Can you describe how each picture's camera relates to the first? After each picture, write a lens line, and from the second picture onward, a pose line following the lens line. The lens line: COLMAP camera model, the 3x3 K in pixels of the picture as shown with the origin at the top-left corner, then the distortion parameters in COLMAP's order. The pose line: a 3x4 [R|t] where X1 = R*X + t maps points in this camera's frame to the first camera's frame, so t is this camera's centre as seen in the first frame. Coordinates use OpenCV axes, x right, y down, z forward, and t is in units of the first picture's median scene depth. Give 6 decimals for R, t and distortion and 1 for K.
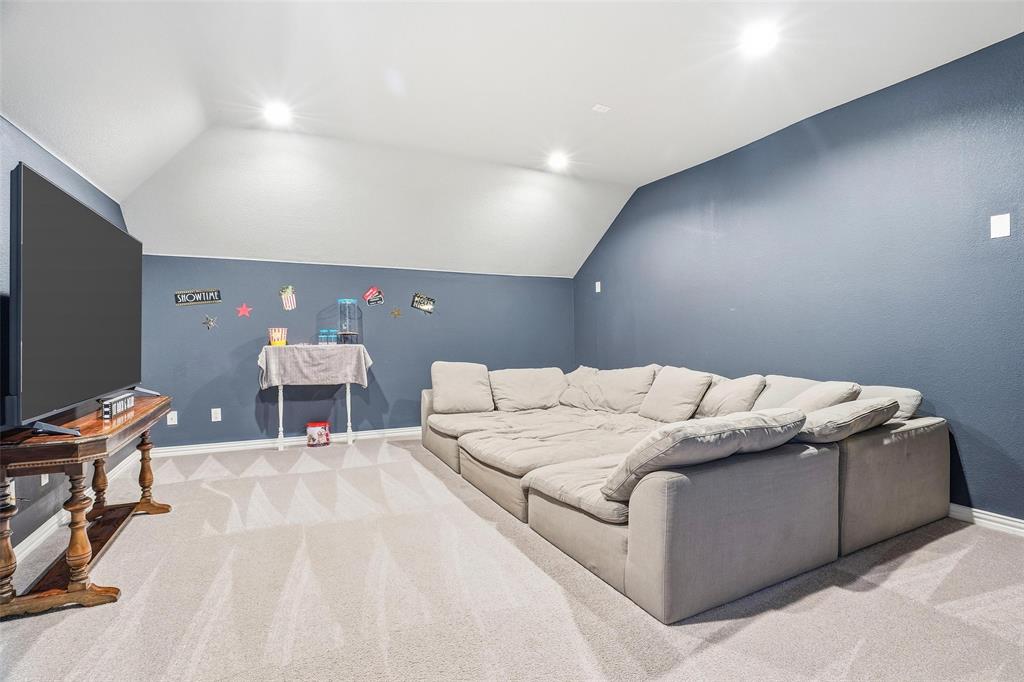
lens RADIAL K [[479.0, 0, 518.3], [0, 479.0, 336.4], [0, 0, 1]] dist [-0.045807, 0.014689]
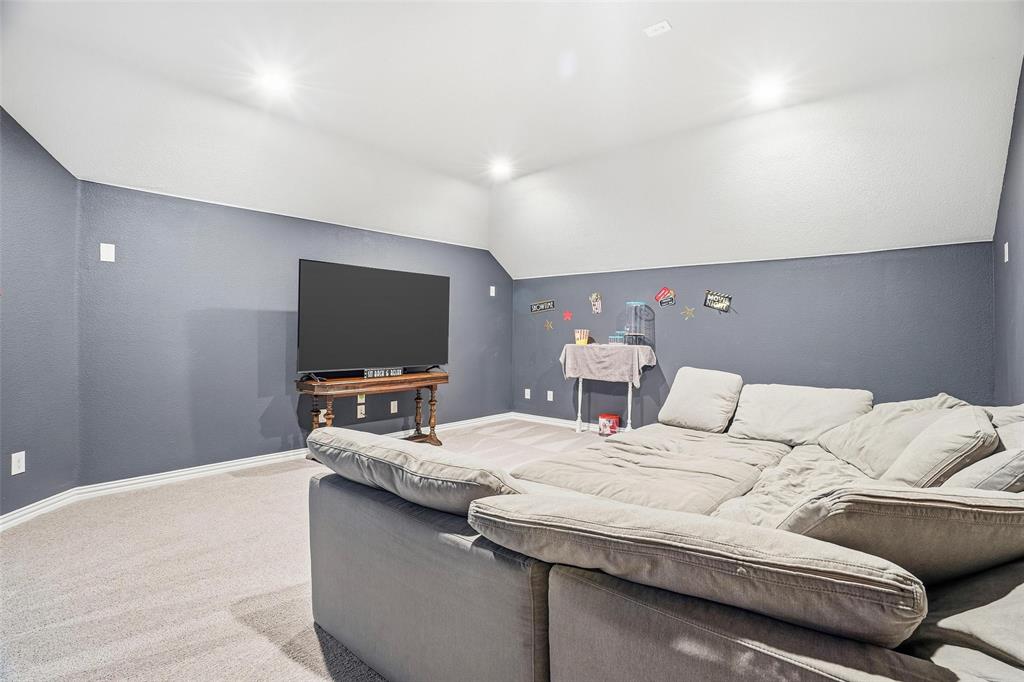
lens RADIAL K [[479.0, 0, 514.7], [0, 479.0, 339.4], [0, 0, 1]] dist [-0.045807, 0.014689]
pose [[0.402156, 0.016267, -0.915427, 0.524082], [-0.012858, 0.999844, 0.012118, -0.005422], [0.915481, 0.006898, 0.402302, 0.364598]]
